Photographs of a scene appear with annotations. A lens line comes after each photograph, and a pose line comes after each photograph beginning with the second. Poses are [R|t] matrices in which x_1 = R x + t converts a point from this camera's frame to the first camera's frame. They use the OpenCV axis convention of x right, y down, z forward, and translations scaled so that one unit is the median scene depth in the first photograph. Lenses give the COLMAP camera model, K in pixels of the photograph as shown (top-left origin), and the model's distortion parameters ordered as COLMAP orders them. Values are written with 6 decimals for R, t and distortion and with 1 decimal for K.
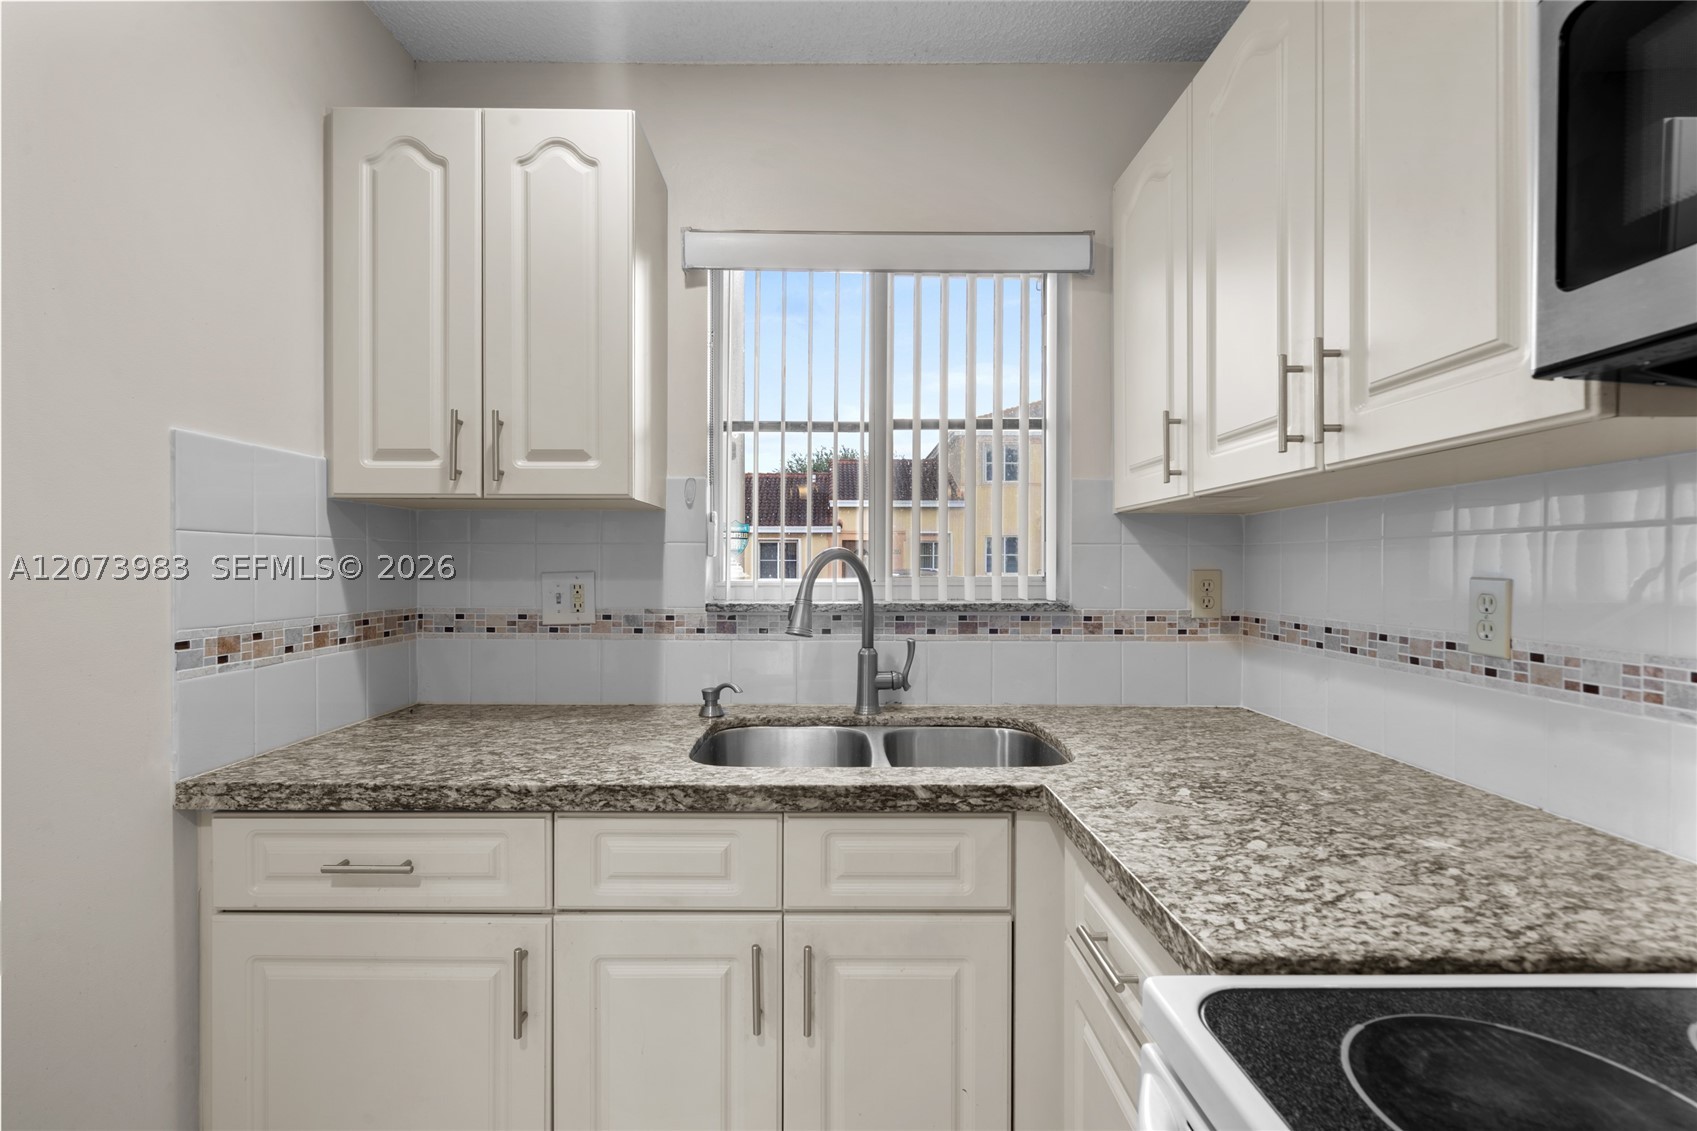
lens RADIAL K [[761.8, 0, 840.4], [0, 761.8, 567.2], [0, 0, 1]] dist [-0.003075, -0.000010]
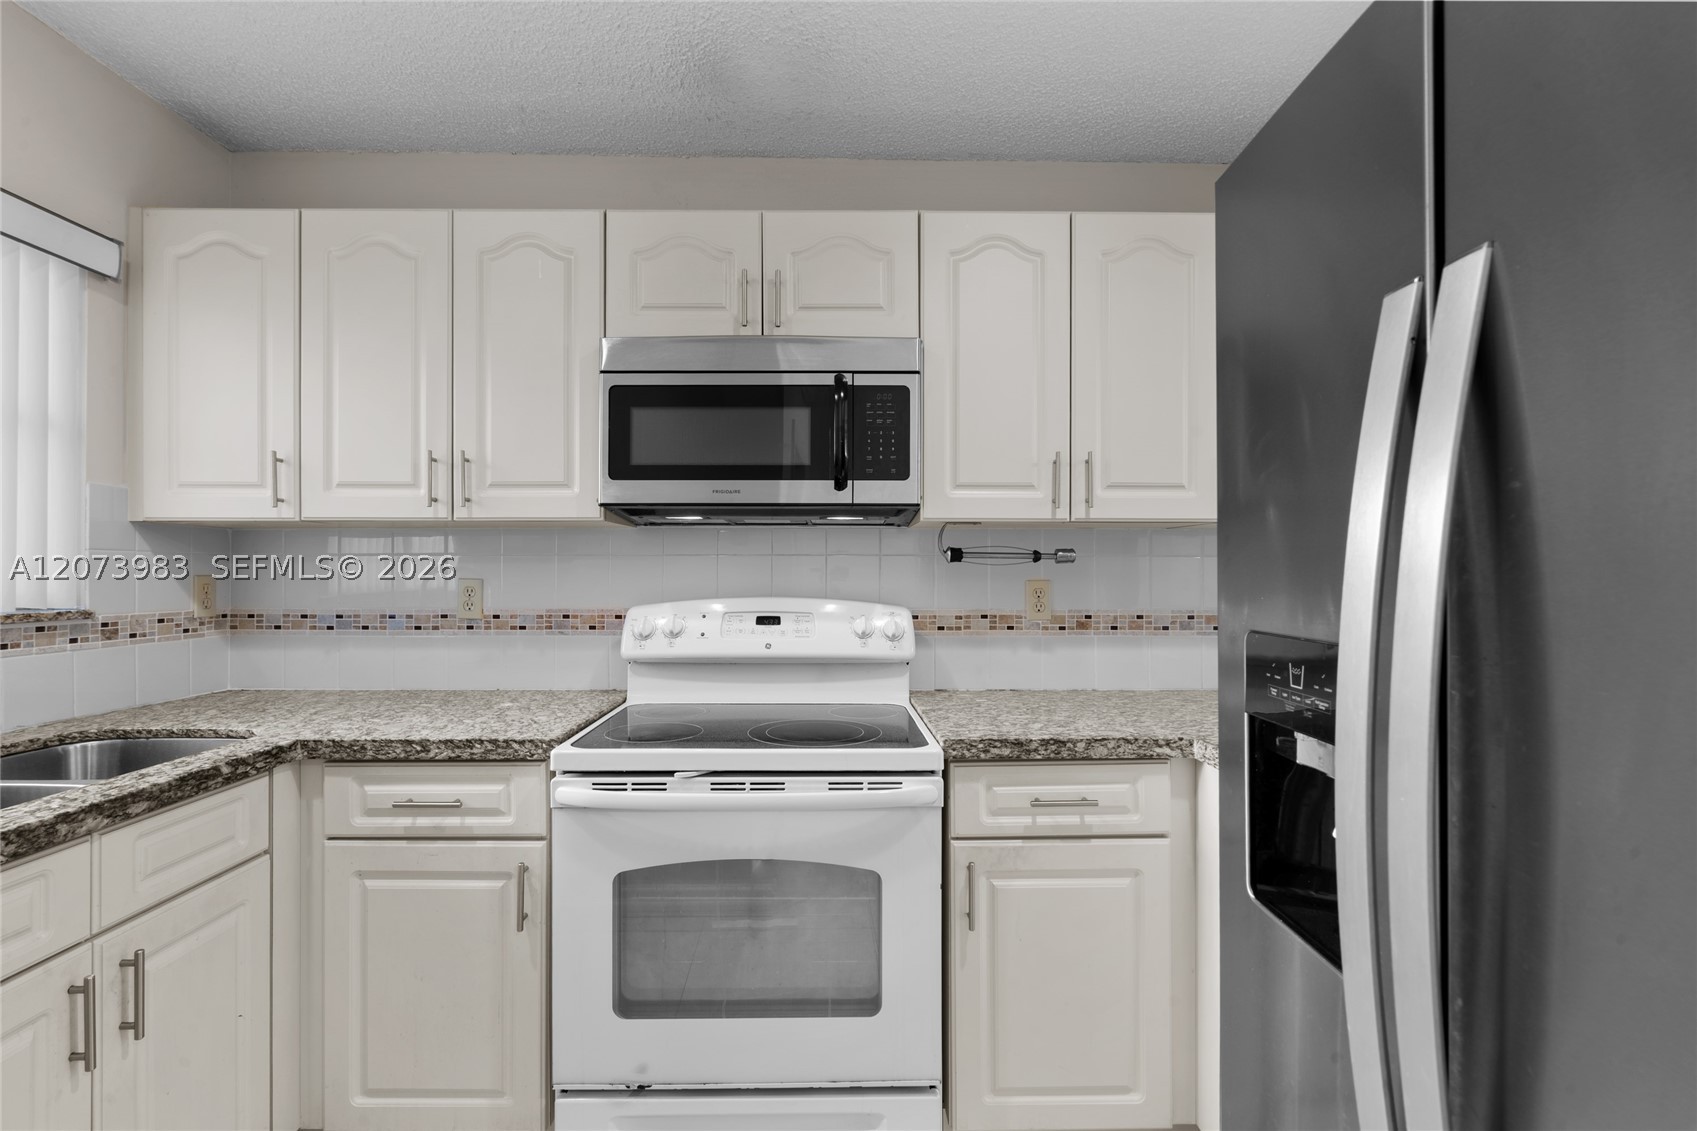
lens RADIAL K [[761.8, 0, 840.4], [0, 761.8, 567.2], [0, 0, 1]] dist [-0.003075, -0.000010]
pose [[-0.005616, 0.004360, 0.999975, -0.907297], [-0.000730, 0.999990, -0.004364, -0.005741], [-0.999984, -0.000754, -0.005612, 0.060276]]
